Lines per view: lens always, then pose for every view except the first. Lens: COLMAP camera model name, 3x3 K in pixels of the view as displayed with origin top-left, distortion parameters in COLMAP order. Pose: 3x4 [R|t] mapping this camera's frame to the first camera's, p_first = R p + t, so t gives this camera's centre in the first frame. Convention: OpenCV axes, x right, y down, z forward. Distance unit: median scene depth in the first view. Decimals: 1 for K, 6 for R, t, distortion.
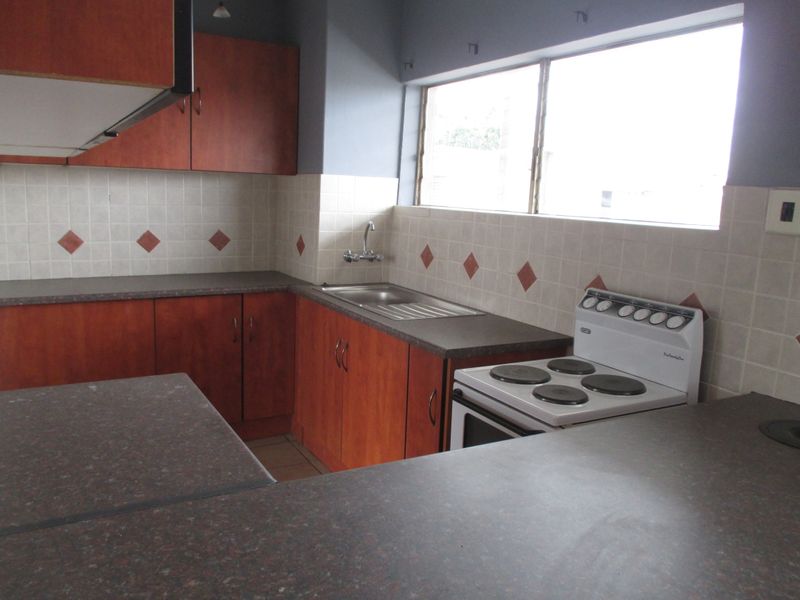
lens RADIAL K [[663.2, 0, 400.5], [0, 663.2, 294.6], [0, 0, 1]] dist [-0.039669, -0.002034]
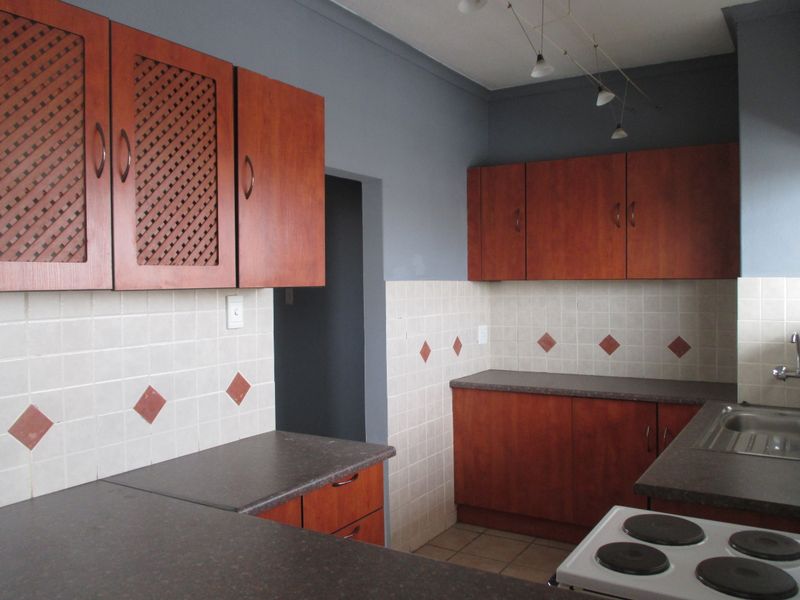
lens RADIAL K [[663.2, 0, 398.1], [0, 663.2, 293.3], [0, 0, 1]] dist [-0.039669, -0.002034]
pose [[0.479964, -0.026113, -0.876900, 0.432904], [-0.109280, 0.989992, -0.089294, -0.032207], [0.870456, 0.138685, 0.472307, 0.187125]]
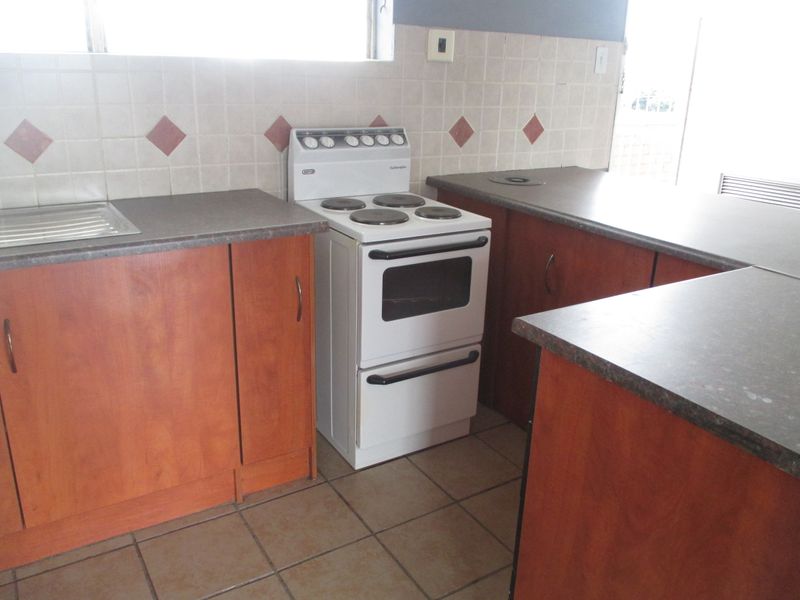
lens RADIAL K [[663.2, 0, 413.1], [0, 663.2, 317.5], [0, 0, 1]] dist [-0.039669, -0.002034]
pose [[-0.063806, -0.395090, 0.916424, -0.499256], [0.119845, 0.908616, 0.400068, -0.086099], [-0.990740, 0.135355, -0.010625, 0.584927]]
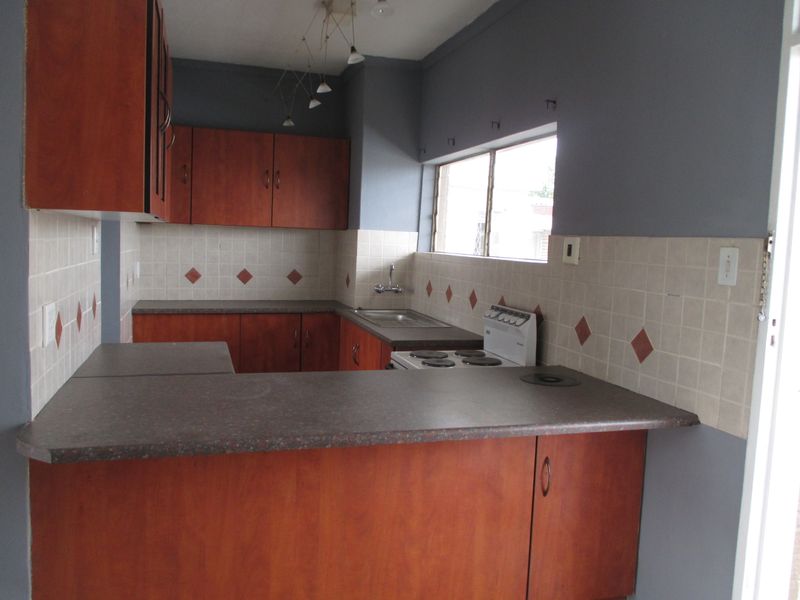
lens RADIAL K [[663.2, 0, 395.7], [0, 663.2, 294.5], [0, 0, 1]] dist [-0.039669, -0.002034]
pose [[0.975565, 0.016169, -0.219117, 0.268574], [-0.033933, 0.996411, -0.077552, 0.062136], [0.217076, 0.083092, 0.972612, -0.340426]]
